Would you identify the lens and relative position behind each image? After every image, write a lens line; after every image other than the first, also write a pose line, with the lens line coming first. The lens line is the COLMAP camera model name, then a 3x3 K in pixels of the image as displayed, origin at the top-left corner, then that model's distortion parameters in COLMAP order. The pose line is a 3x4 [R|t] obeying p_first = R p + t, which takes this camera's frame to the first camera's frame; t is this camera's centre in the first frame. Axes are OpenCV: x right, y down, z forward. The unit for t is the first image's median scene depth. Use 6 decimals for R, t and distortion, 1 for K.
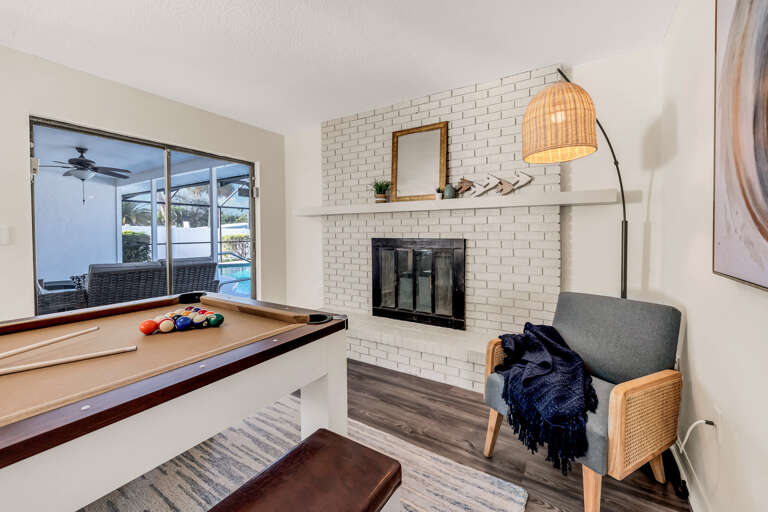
lens RADIAL K [[312.1, 0, 383.4], [0, 312.1, 235.2], [0, 0, 1]] dist [-0.001988, -0.000196]
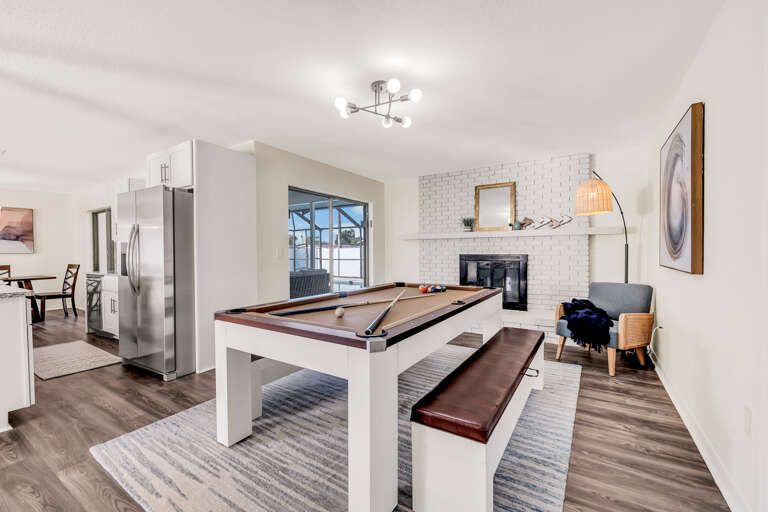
lens RADIAL K [[303.0, 0, 387.0], [0, 303.0, 255.2], [0, 0, 1]] dist [0.001089, 0.000073]
pose [[0.999828, -0.004688, -0.017967, -0.445504], [0.004794, 0.999971, 0.005856, 0.001973], [0.017939, -0.005941, 0.999821, -0.598326]]
